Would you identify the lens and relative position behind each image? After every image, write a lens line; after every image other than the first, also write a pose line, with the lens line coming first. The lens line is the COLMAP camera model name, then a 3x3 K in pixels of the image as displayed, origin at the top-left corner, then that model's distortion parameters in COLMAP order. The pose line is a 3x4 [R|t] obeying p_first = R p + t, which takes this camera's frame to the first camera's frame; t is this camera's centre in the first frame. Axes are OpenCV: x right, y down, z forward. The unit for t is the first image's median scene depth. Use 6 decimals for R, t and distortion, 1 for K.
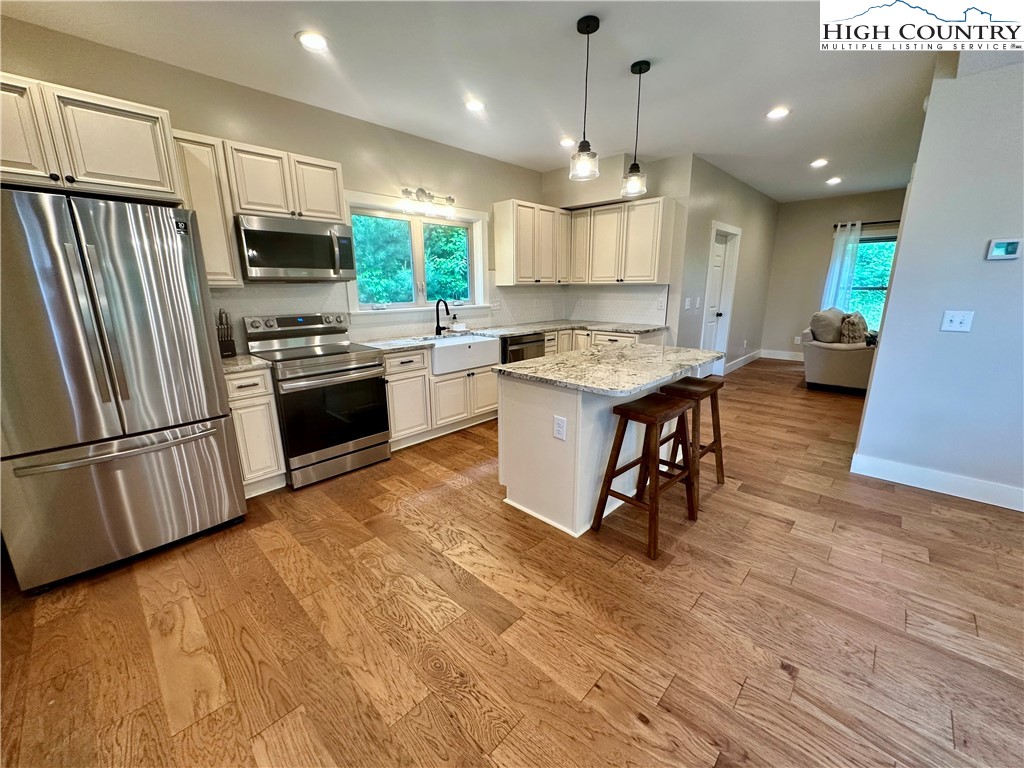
lens RADIAL K [[408.5, 0, 513.8], [0, 408.5, 383.8], [0, 0, 1]] dist [-0.003872, 0.001078]
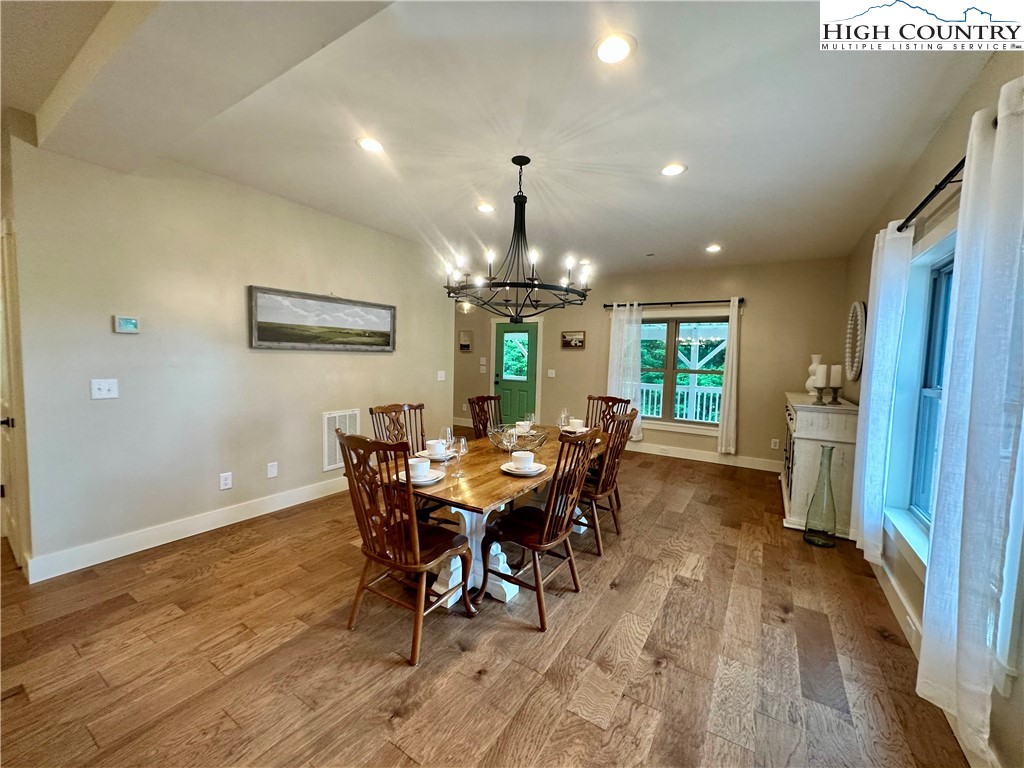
lens RADIAL K [[408.5, 0, 508.5], [0, 408.5, 386.0], [0, 0, 1]] dist [-0.003872, 0.001078]
pose [[-0.189997, -0.067032, 0.979494, -0.121835], [0.204531, 0.973075, 0.106267, -0.065689], [-0.960244, 0.220527, -0.171171, 0.205779]]
